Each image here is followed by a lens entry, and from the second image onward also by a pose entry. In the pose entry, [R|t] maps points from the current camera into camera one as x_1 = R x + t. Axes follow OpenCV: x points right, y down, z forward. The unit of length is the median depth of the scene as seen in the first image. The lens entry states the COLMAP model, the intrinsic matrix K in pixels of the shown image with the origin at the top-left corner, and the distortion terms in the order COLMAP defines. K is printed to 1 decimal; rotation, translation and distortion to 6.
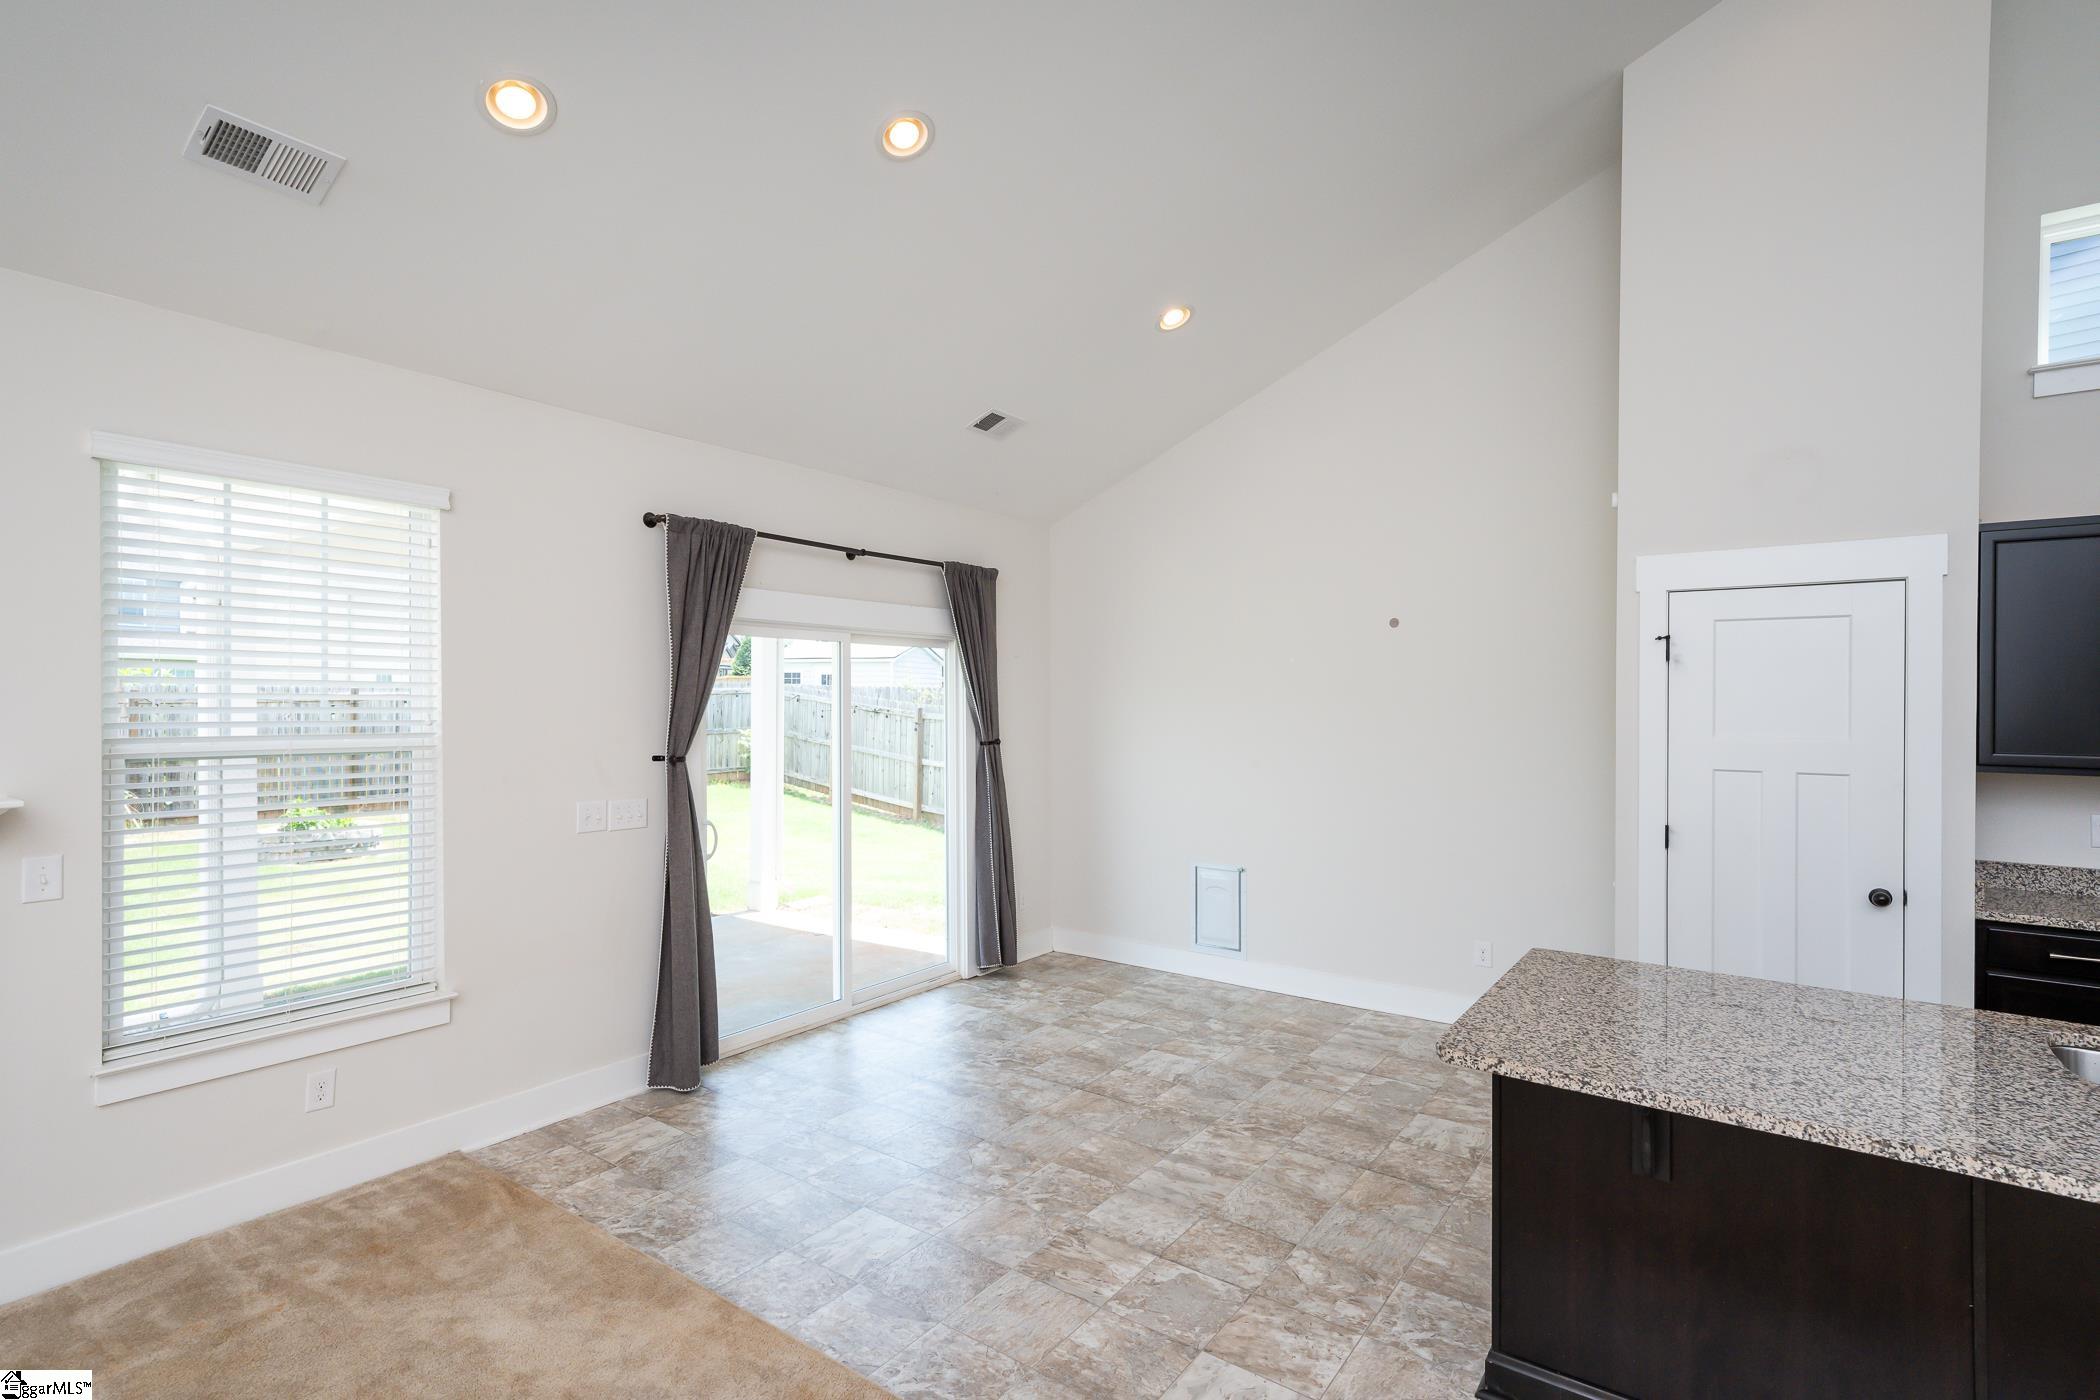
lens RADIAL K [[1016.4, 0, 1044.8], [0, 1016.4, 700.7], [0, 0, 1]] dist [0.012332, 0.000133]
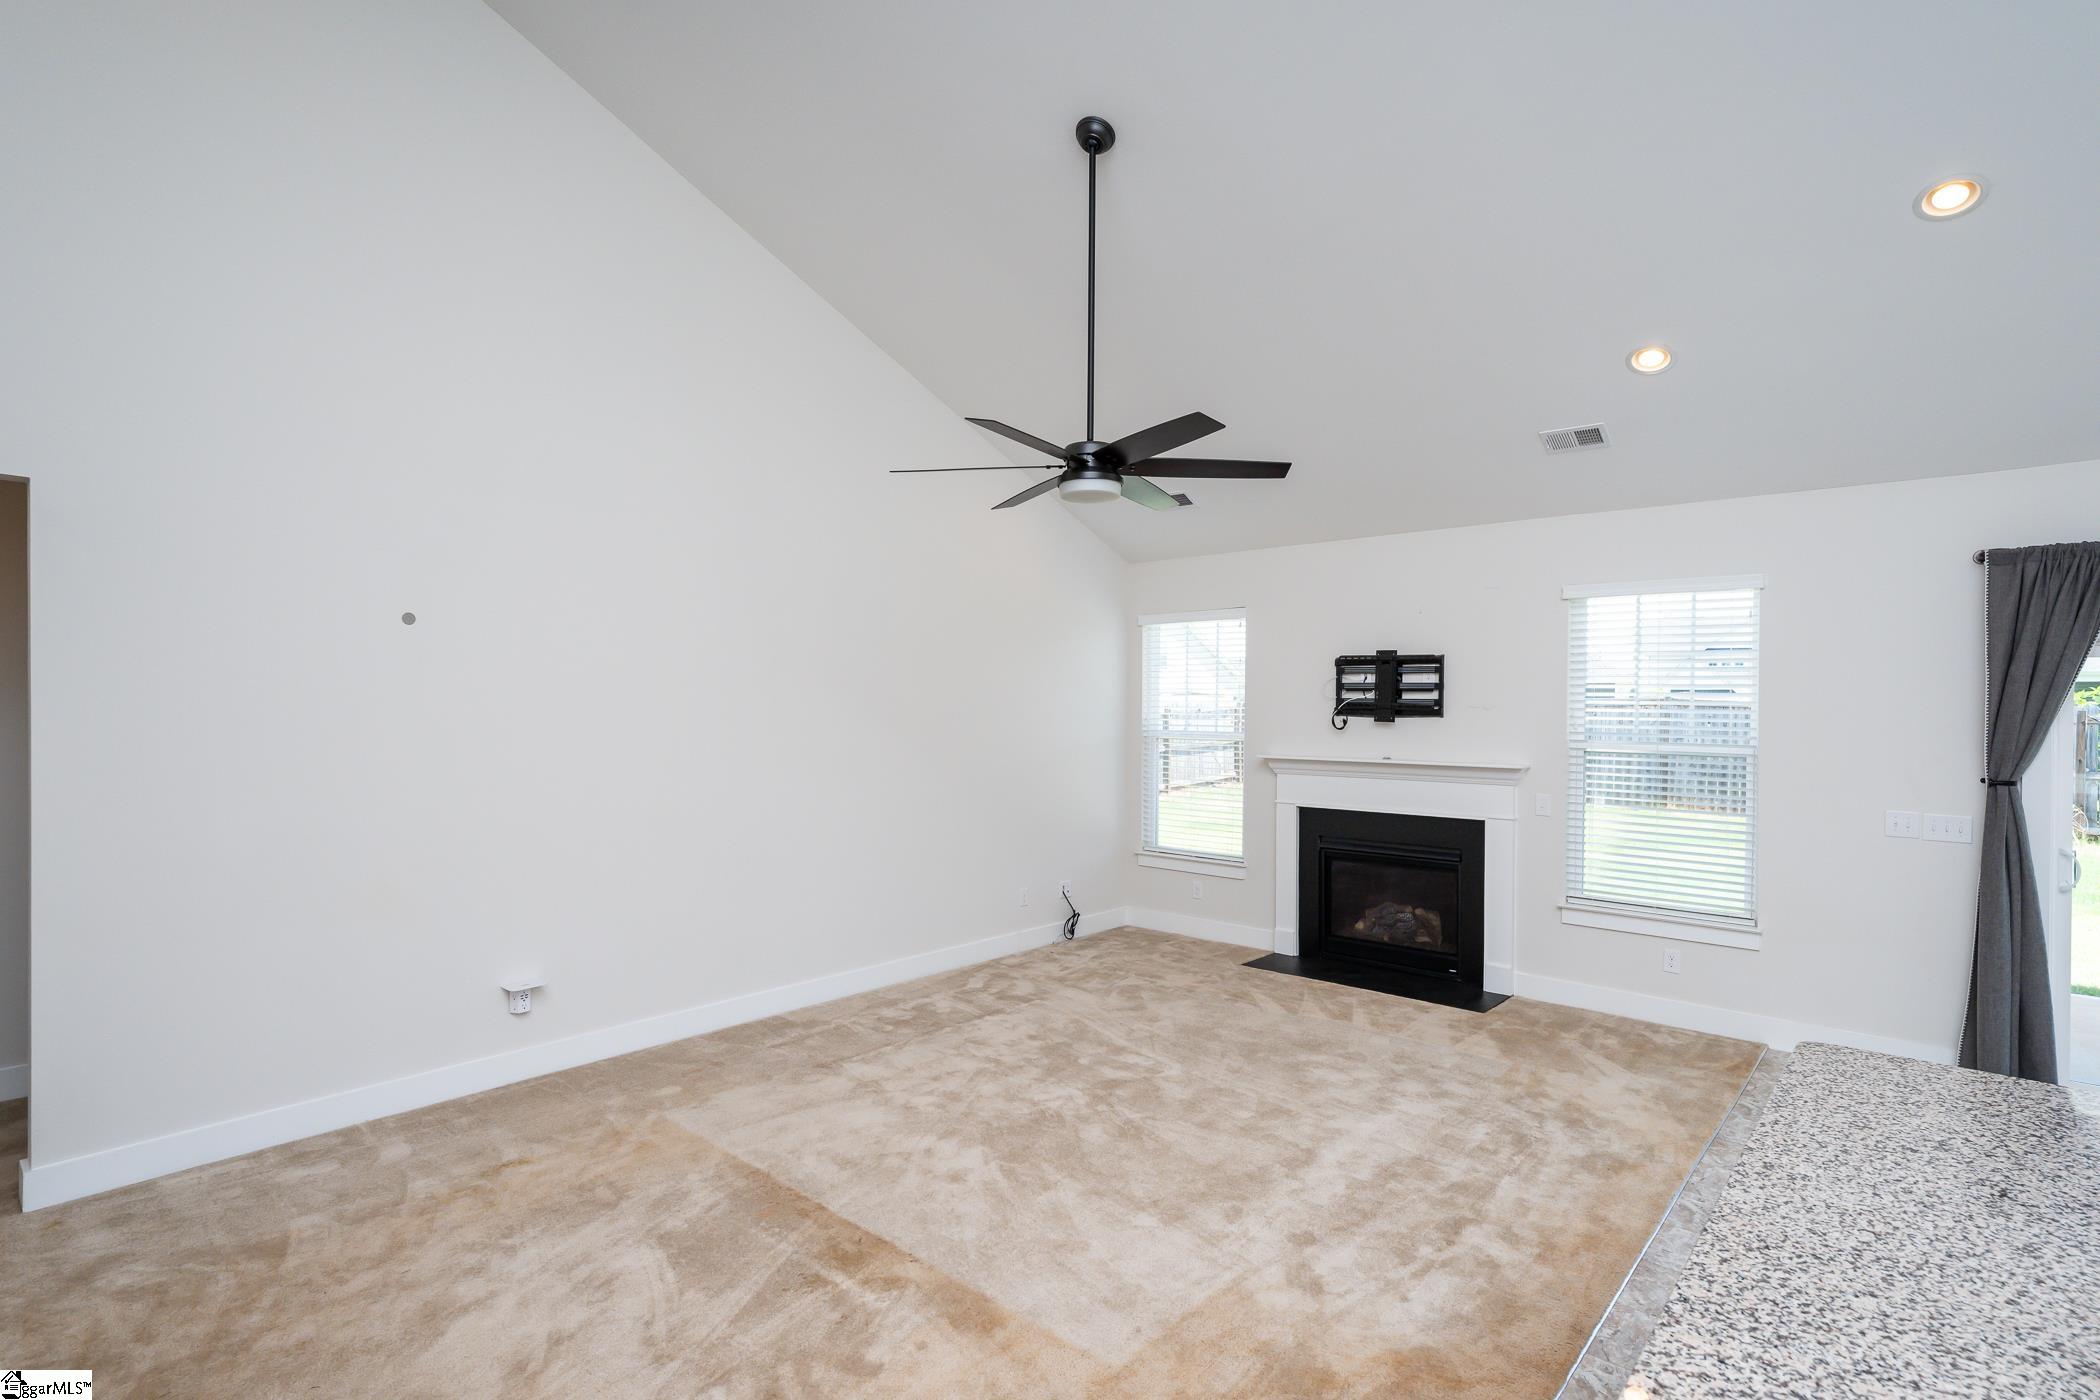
lens RADIAL K [[1016.4, 0, 1064.2], [0, 1016.4, 713.6], [0, 0, 1]] dist [0.012332, 0.000133]
pose [[-0.093416, 0.003349, -0.995622, 0.828885], [-0.011827, 0.999920, 0.004473, -0.007330], [0.995557, 0.012193, -0.093369, 0.154386]]
